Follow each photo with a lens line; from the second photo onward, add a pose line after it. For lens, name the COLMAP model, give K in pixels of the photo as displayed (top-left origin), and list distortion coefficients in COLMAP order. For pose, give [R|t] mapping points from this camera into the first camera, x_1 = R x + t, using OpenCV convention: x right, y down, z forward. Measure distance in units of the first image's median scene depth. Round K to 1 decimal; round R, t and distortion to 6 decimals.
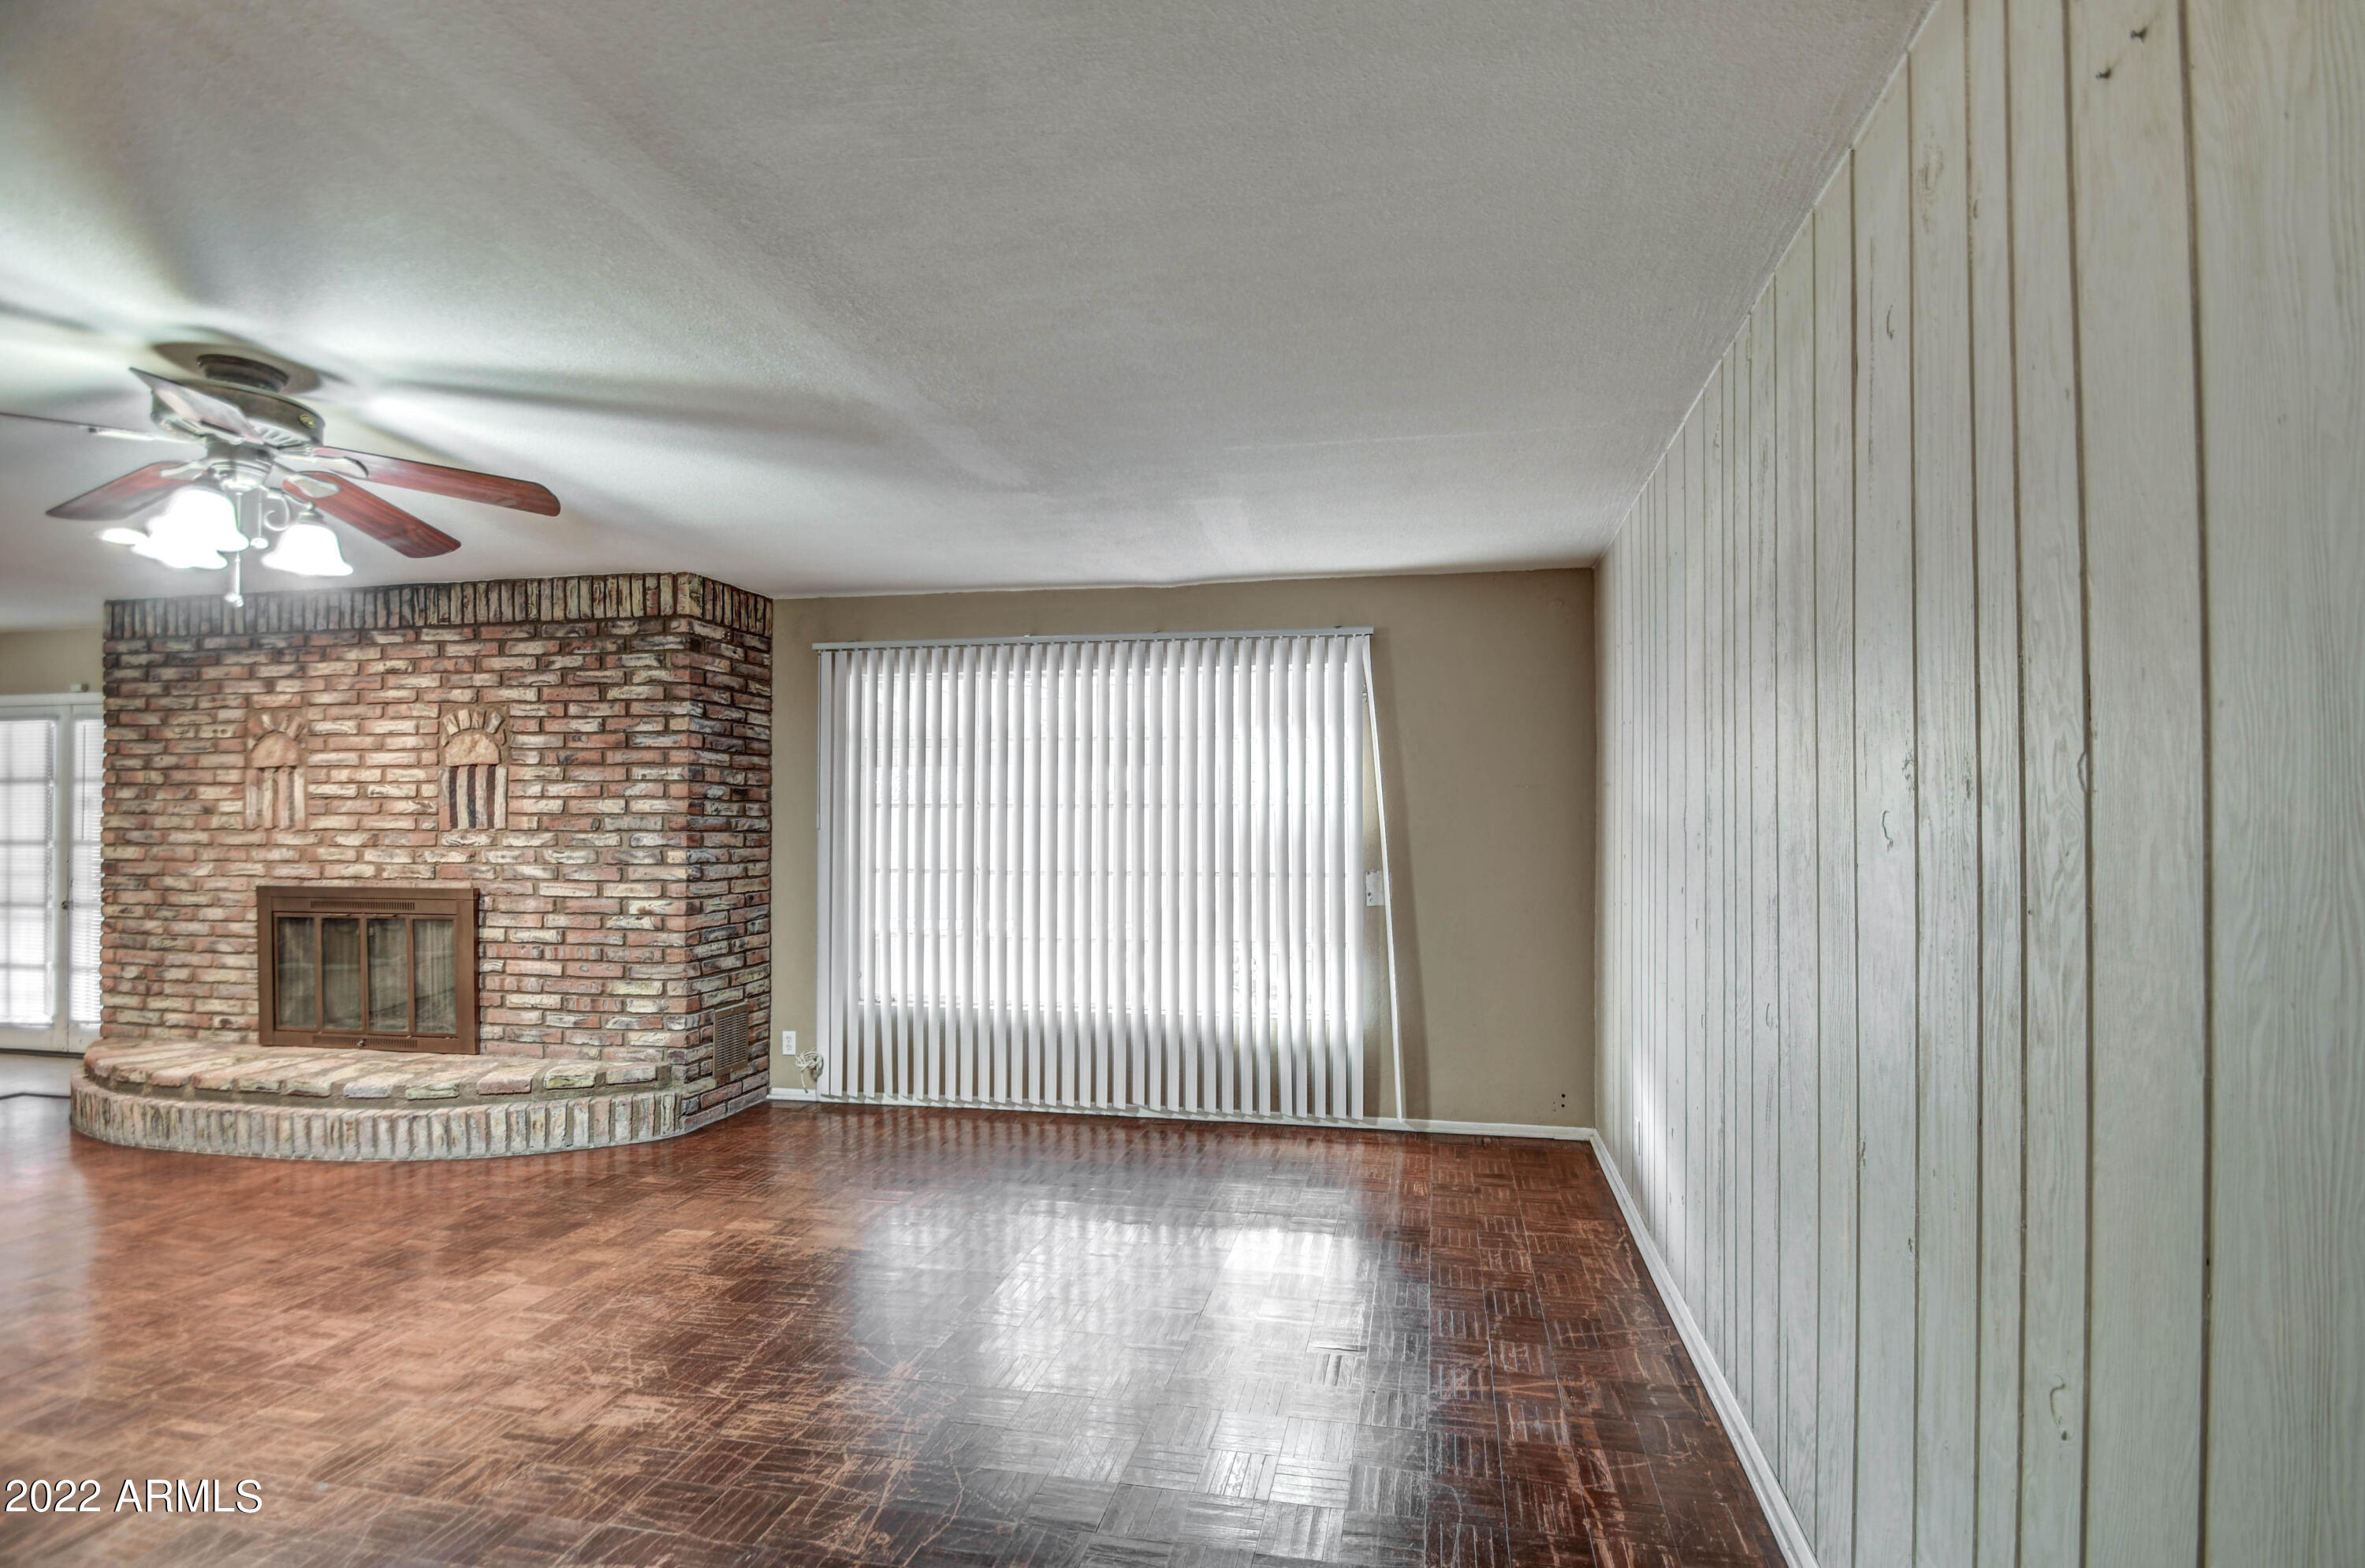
lens RADIAL K [[1070.7, 0, 1183.6], [0, 1070.7, 802.5], [0, 0, 1]] dist [0.003863, -0.012296]
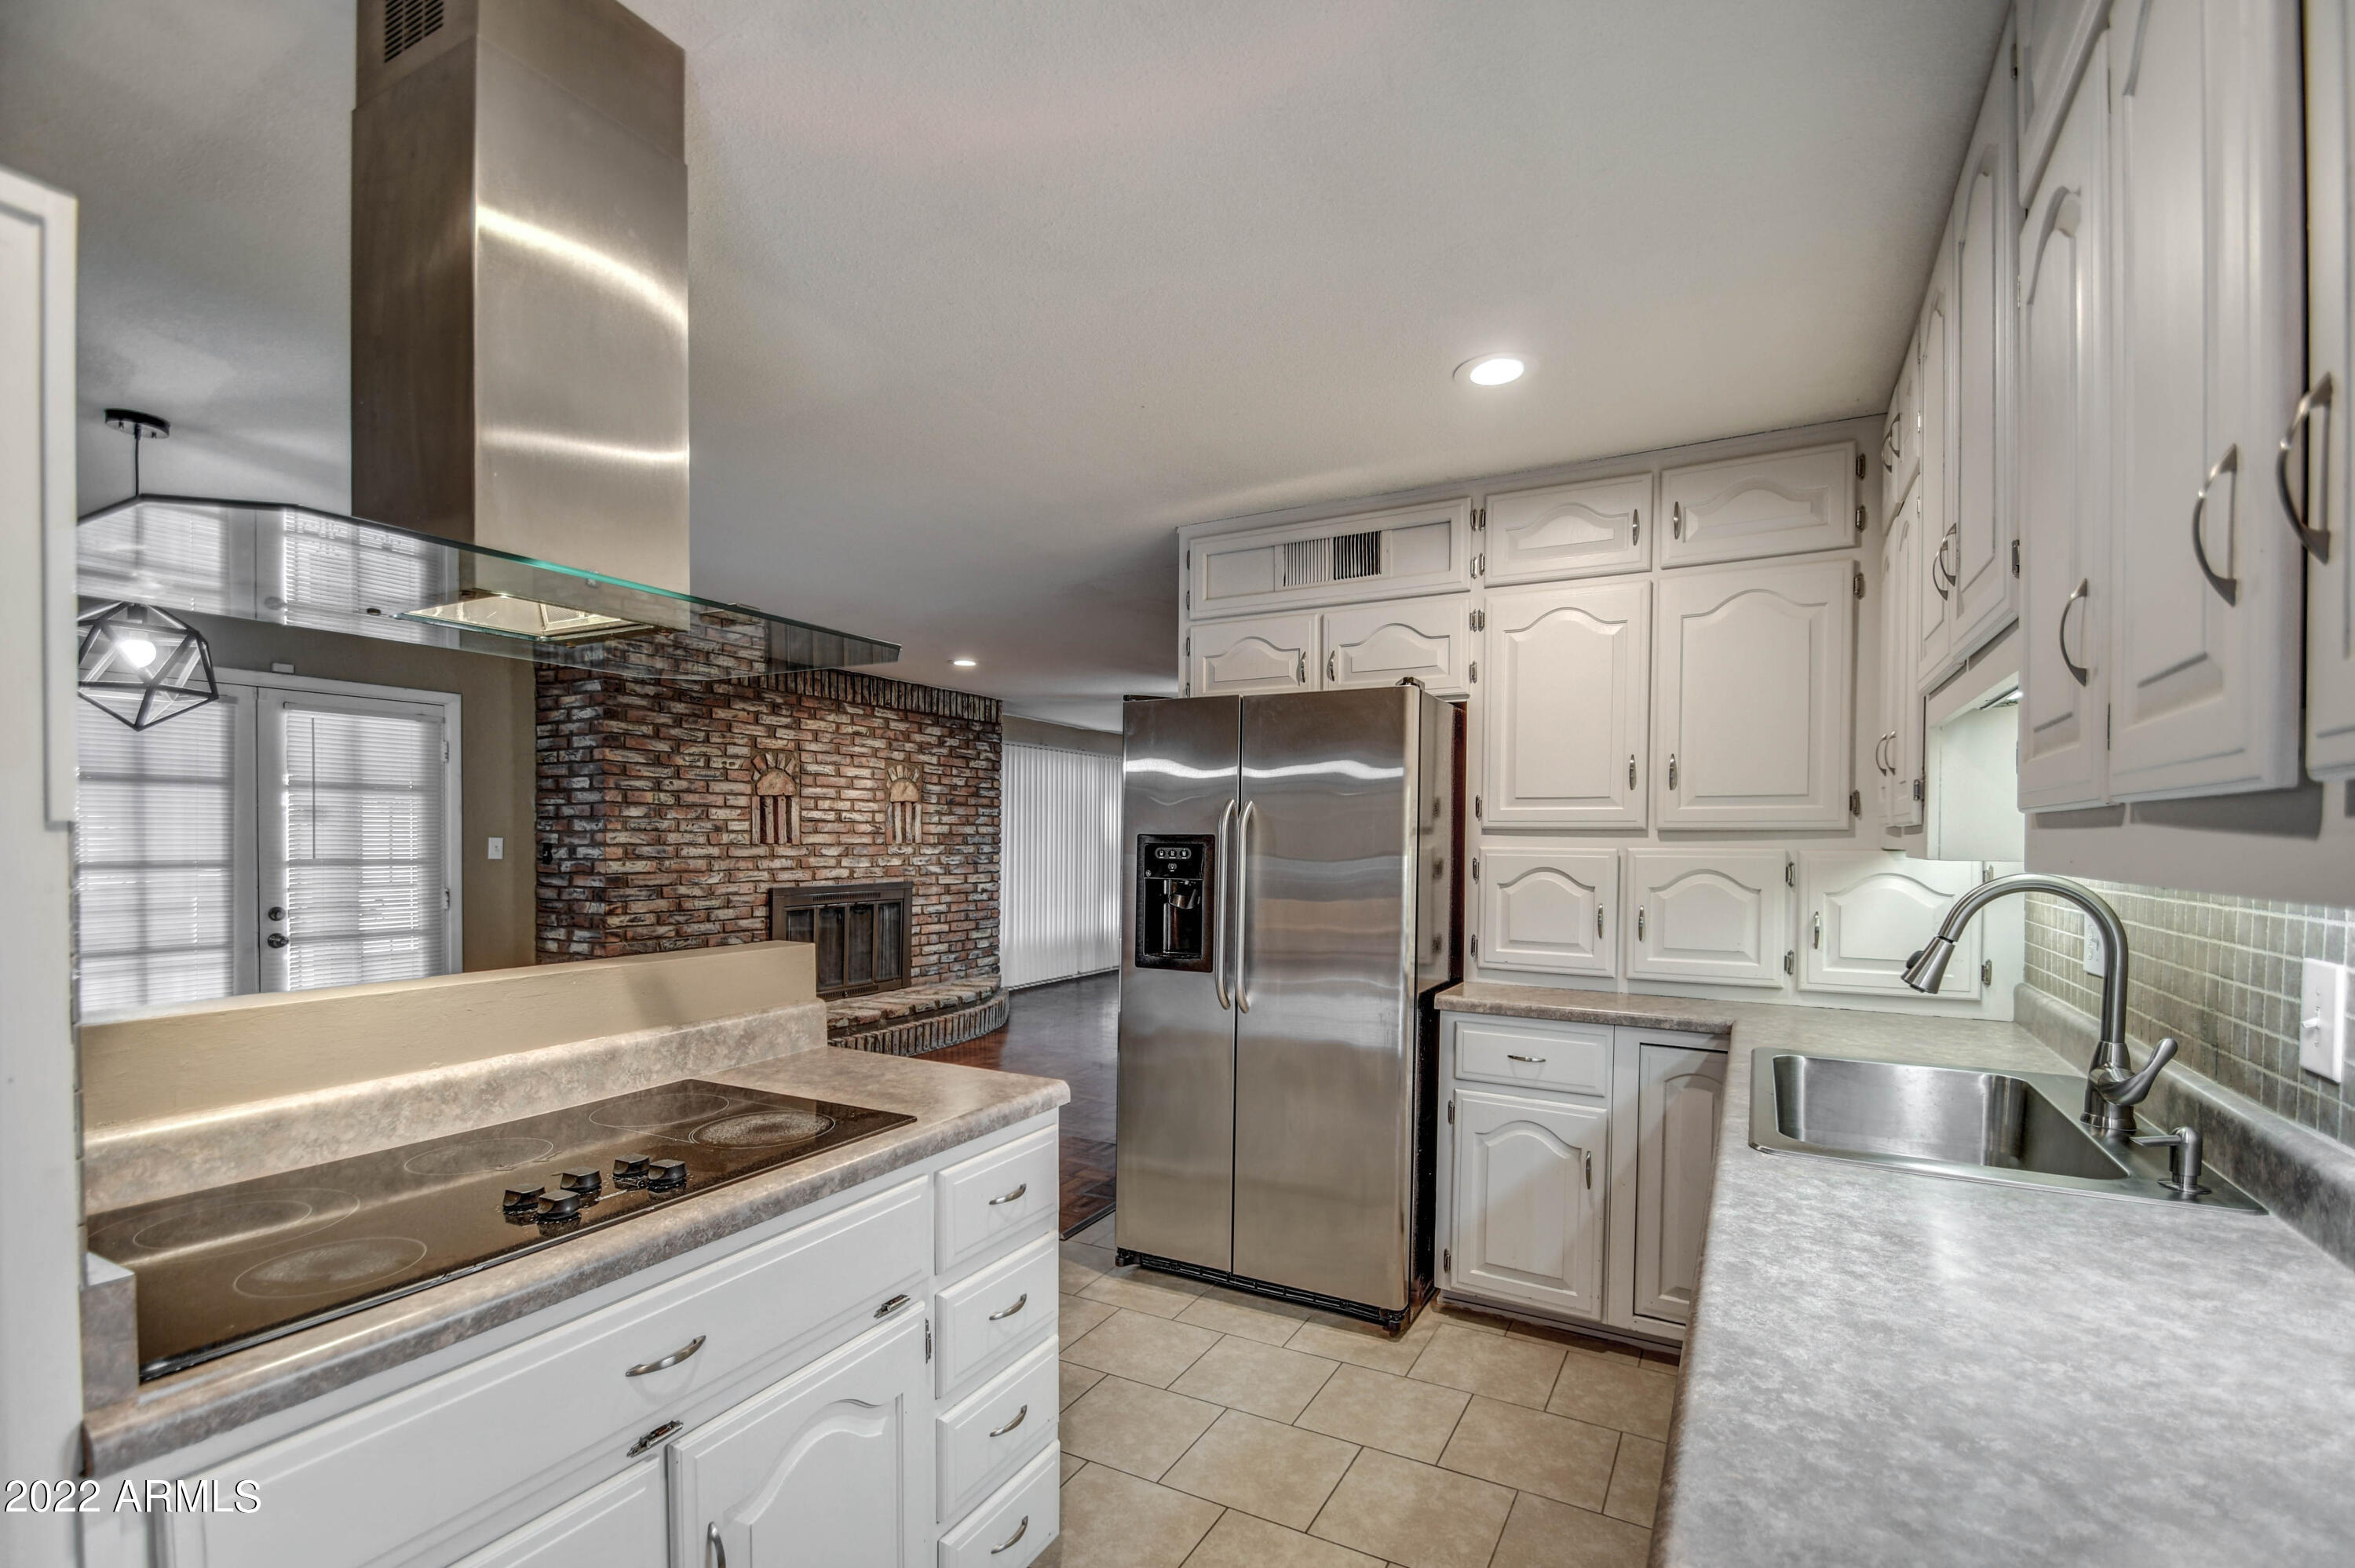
lens RADIAL K [[1066.1, 0, 1175.6], [0, 1066.1, 858.0], [0, 0, 1]] dist [0.003863, -0.012296]
pose [[0.322717, -0.015402, 0.946370, -1.956793], [-0.019376, 0.999551, 0.022874, 0.003115], [-0.946297, -0.025719, 0.322274, 0.131128]]
